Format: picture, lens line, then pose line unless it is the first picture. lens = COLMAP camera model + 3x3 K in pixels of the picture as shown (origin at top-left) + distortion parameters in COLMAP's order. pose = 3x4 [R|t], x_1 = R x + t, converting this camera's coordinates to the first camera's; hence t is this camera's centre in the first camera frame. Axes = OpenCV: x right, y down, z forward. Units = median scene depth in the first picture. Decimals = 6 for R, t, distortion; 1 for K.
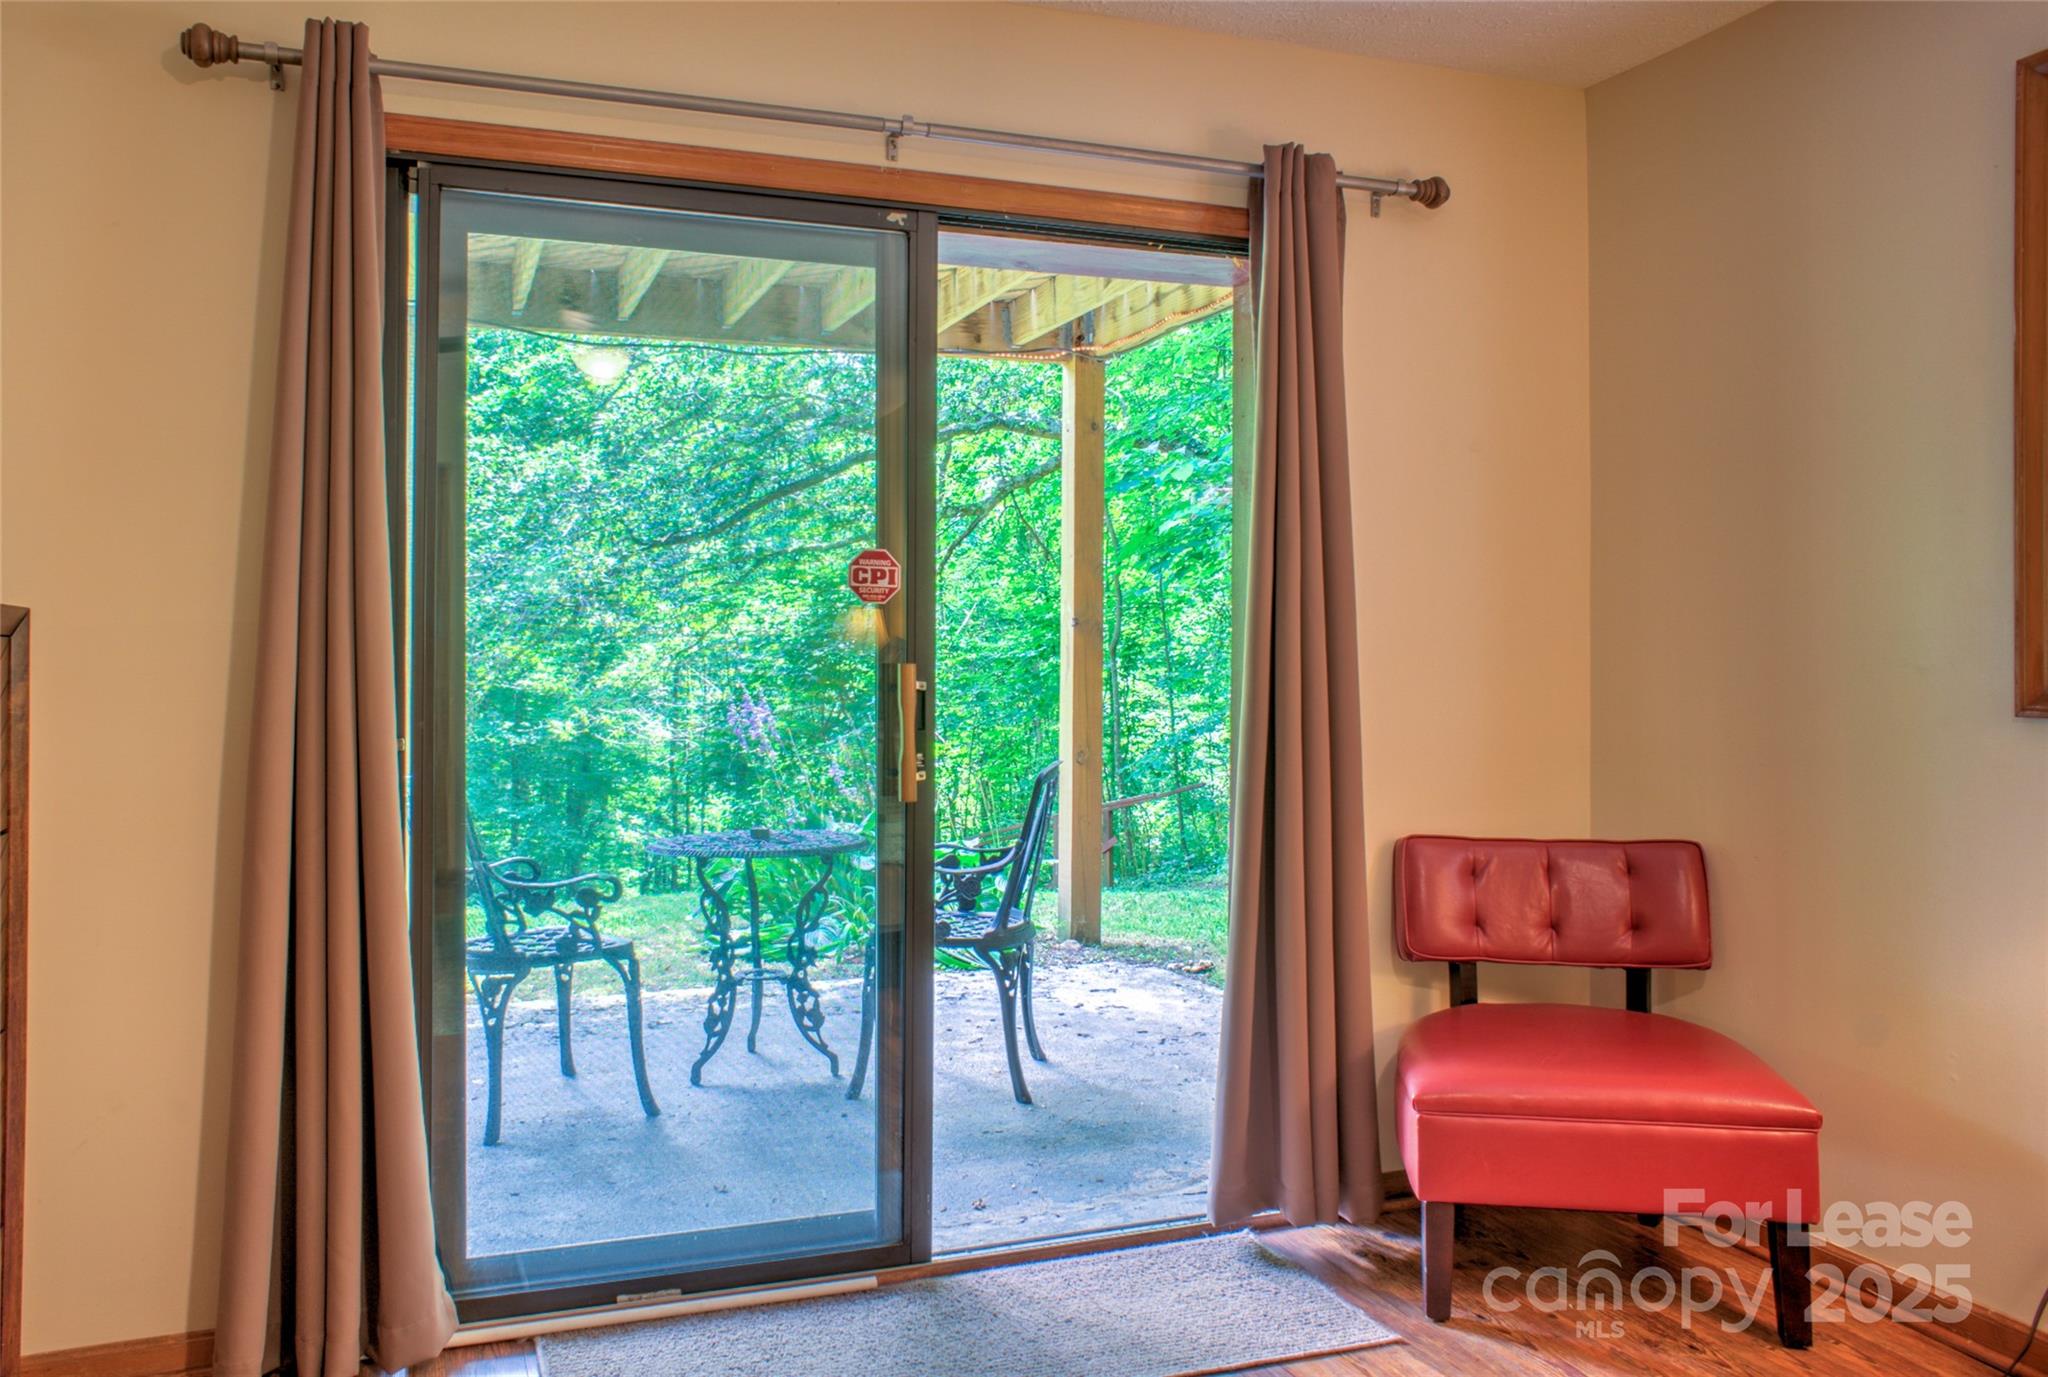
lens RADIAL K [[1359.8, 0, 1016.1], [0, 1359.8, 702.1], [0, 0, 1]] dist [-0.068784, 0.092256]
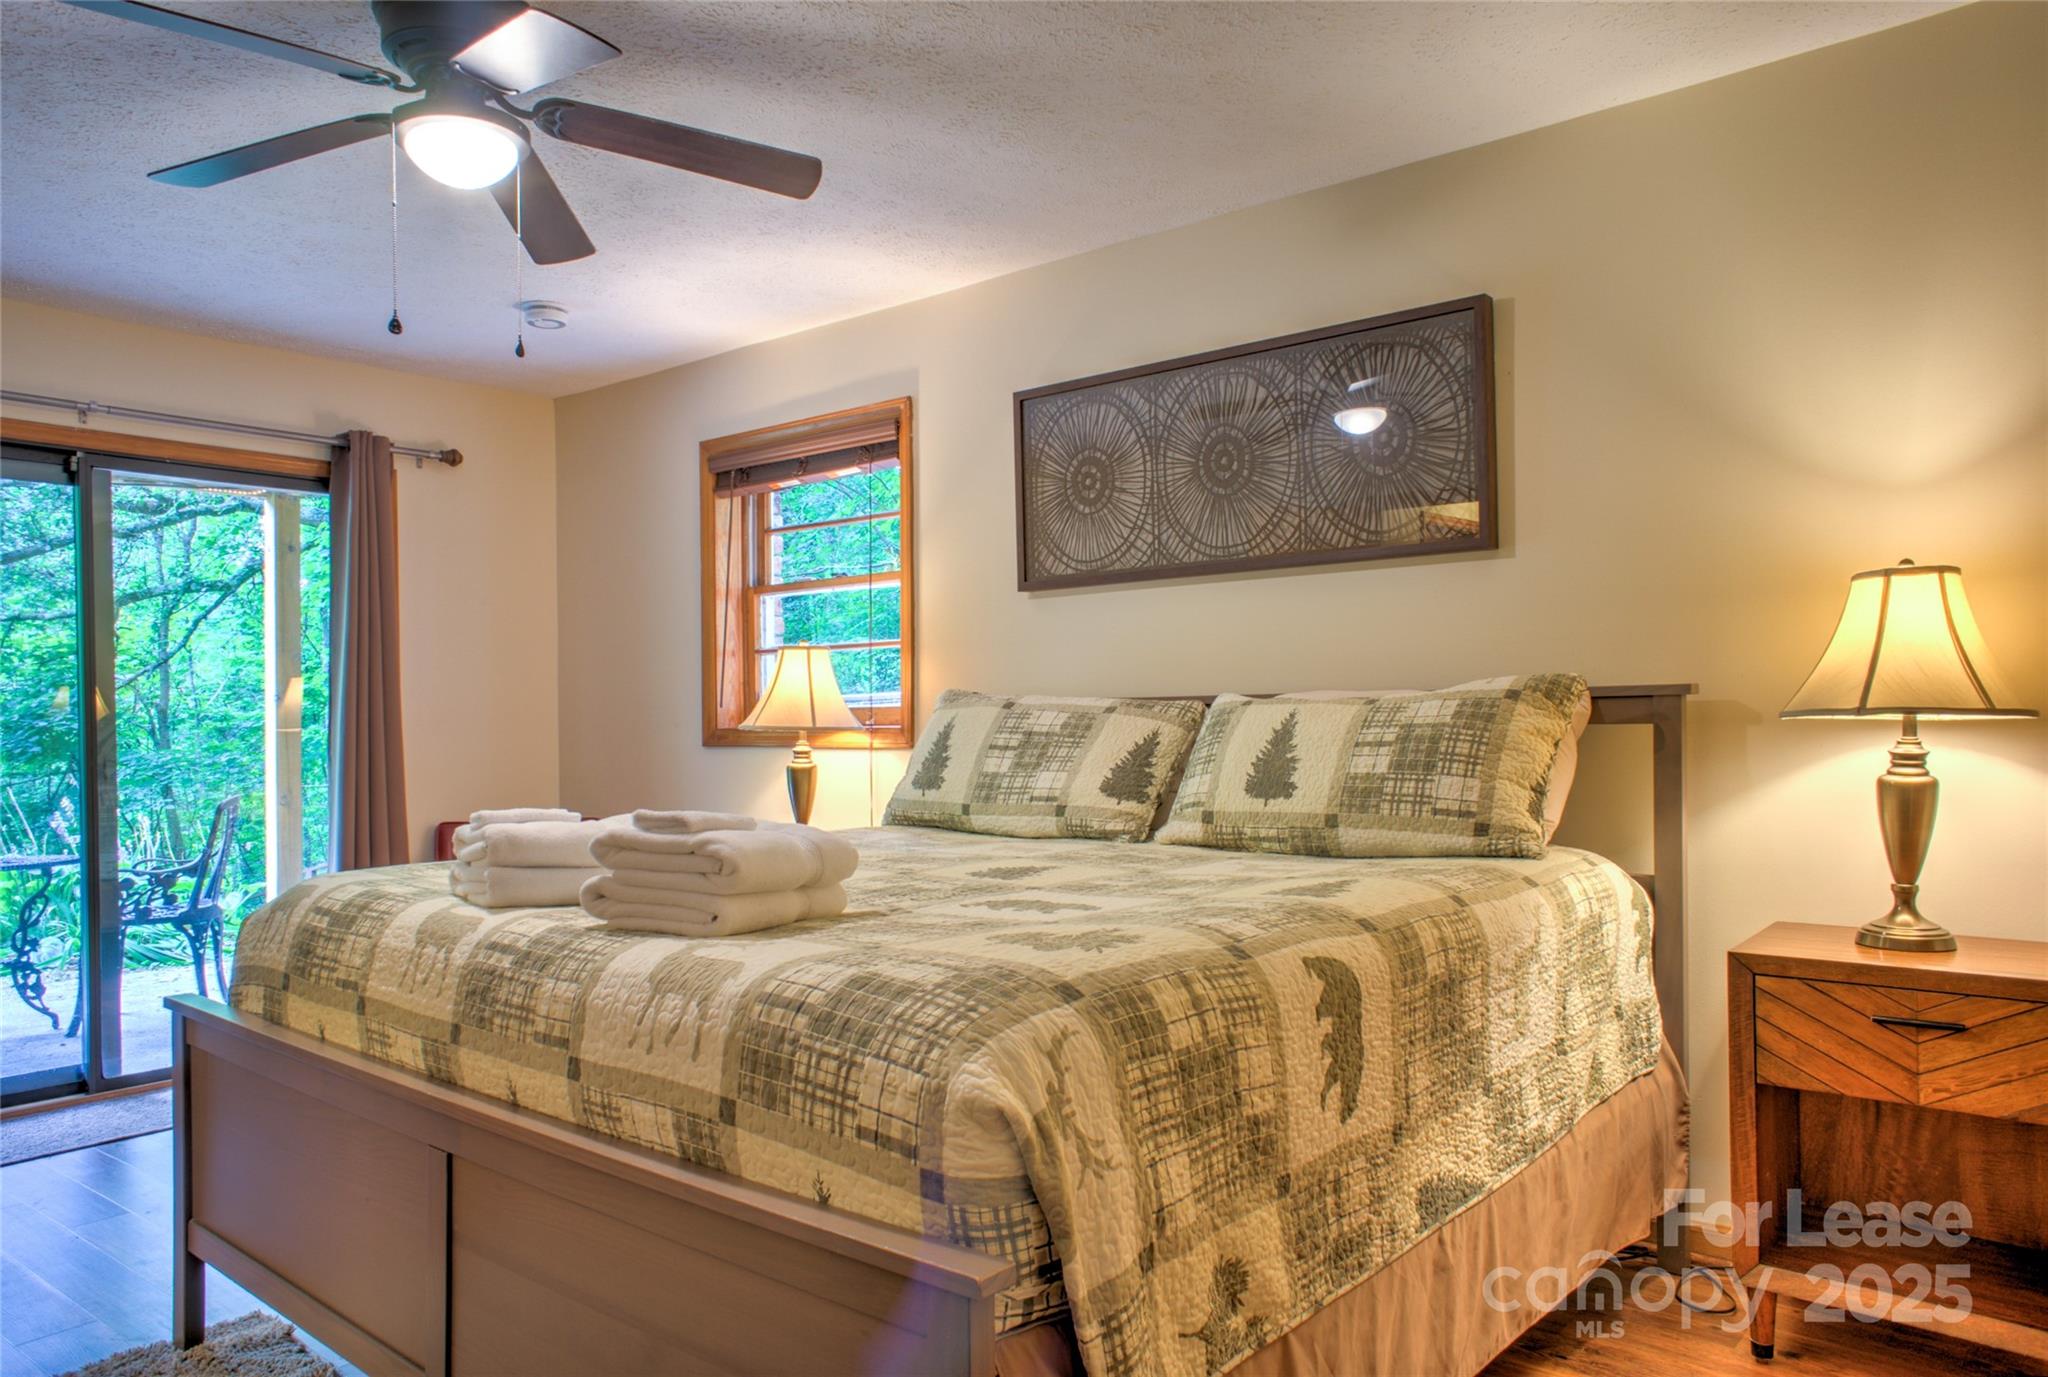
lens RADIAL K [[1359.8, 0, 1016.1], [0, 1359.8, 702.1], [0, 0, 1]] dist [-0.068784, 0.092256]
pose [[0.886121, -0.024564, 0.462803, 0.111826], [0.043008, 0.998644, -0.029342, 0.022136], [-0.461455, 0.045905, 0.885975, -0.721674]]
